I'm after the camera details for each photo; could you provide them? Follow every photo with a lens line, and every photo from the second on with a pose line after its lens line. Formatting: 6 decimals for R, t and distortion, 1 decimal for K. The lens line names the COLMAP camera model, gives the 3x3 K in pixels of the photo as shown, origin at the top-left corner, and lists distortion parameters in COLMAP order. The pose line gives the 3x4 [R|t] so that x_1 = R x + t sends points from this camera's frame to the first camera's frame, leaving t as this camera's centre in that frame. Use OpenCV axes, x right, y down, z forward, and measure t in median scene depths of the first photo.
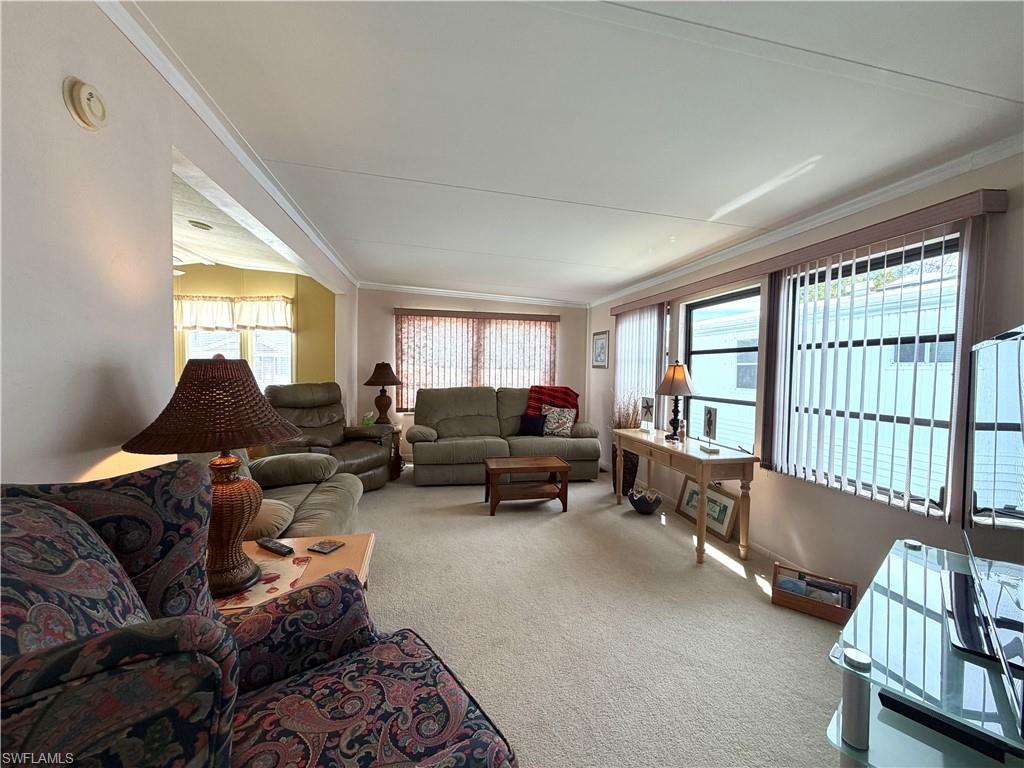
lens RADIAL K [[408.6, 0, 514.7], [0, 408.6, 384.7], [0, 0, 1]] dist [-0.000736, 0.000805]
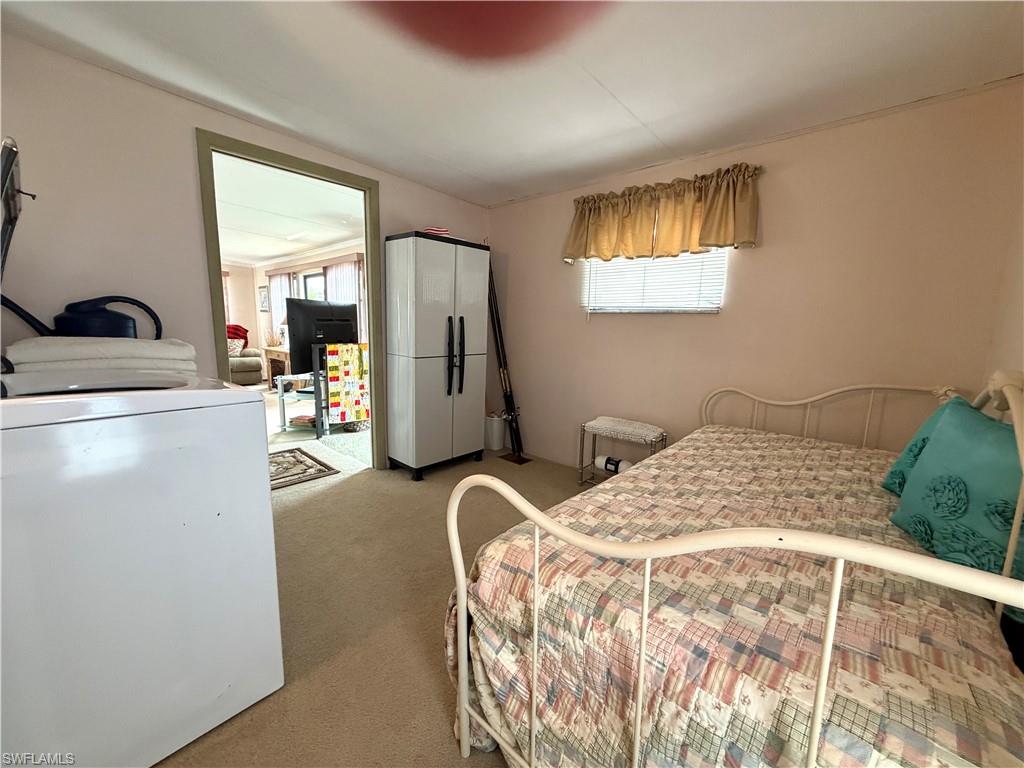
lens RADIAL K [[408.6, 0, 509.2], [0, 408.6, 382.5], [0, 0, 1]] dist [-0.000736, 0.000805]
pose [[0.802501, -0.067968, 0.592766, 0.036617], [0.006699, 0.994454, 0.104958, 0.069894], [-0.596613, -0.080258, 0.798506, -0.773925]]
